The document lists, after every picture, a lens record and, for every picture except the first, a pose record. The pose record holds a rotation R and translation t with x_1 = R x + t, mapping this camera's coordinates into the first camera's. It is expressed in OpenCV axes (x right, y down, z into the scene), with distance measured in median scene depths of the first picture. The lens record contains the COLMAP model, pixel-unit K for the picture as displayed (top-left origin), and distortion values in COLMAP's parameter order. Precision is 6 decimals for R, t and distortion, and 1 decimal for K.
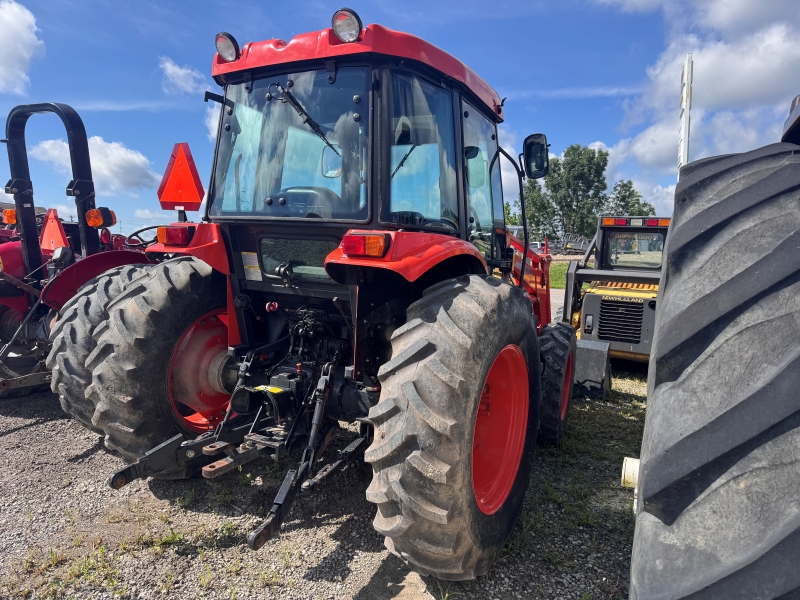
lens RADIAL K [[566.3, 0, 402.5], [0, 566.3, 301.0], [0, 0, 1]] dist [0.021978, -0.032958]
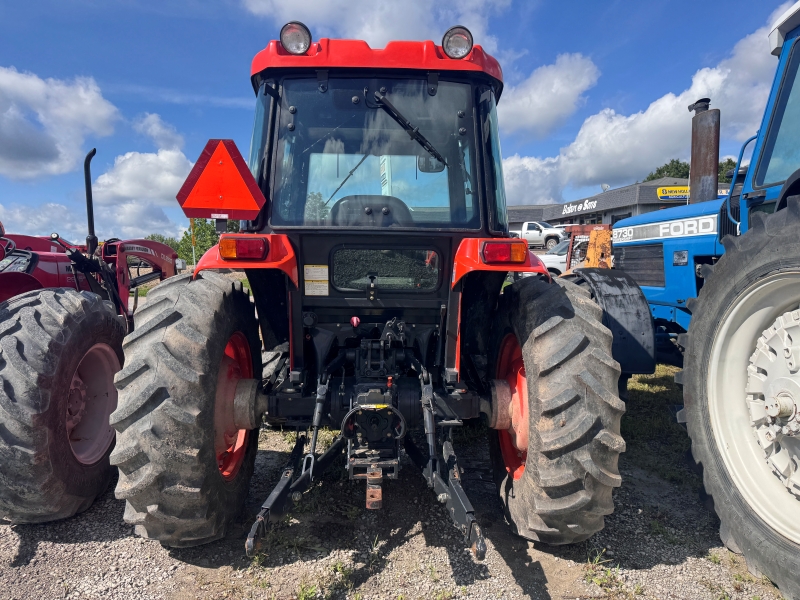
lens RADIAL K [[566.3, 0, 402.1], [0, 566.3, 298.8], [0, 0, 1]] dist [0.021978, -0.032958]
pose [[0.853078, -0.066284, 0.517557, -0.635639], [0.075824, 0.997117, 0.002722, -0.024093], [-0.516245, 0.036921, 0.855645, 0.149893]]
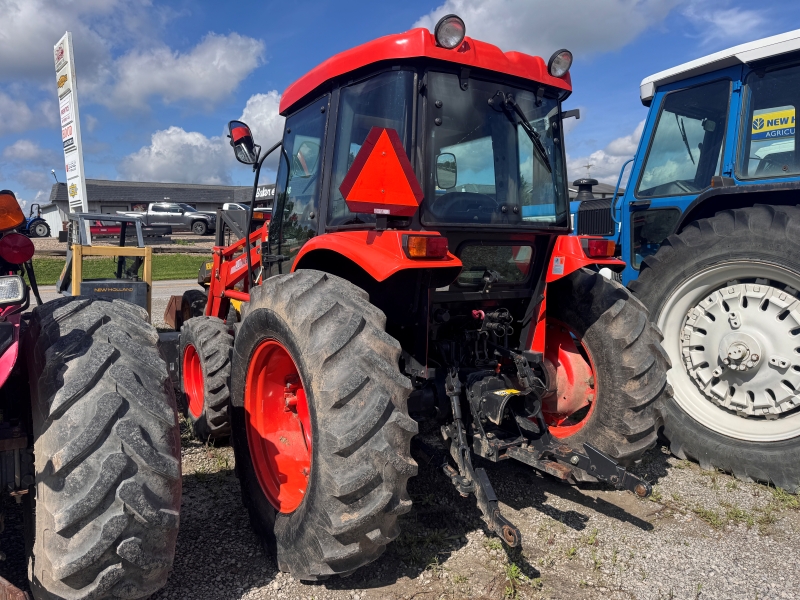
lens RADIAL K [[566.3, 0, 401.6], [0, 566.3, 301.6], [0, 0, 1]] dist [0.021978, -0.032958]
pose [[0.442394, -0.124456, 0.888143, -1.141297], [0.096848, 0.991162, 0.090651, -0.112913], [-0.891576, 0.045911, 0.450538, 0.660233]]
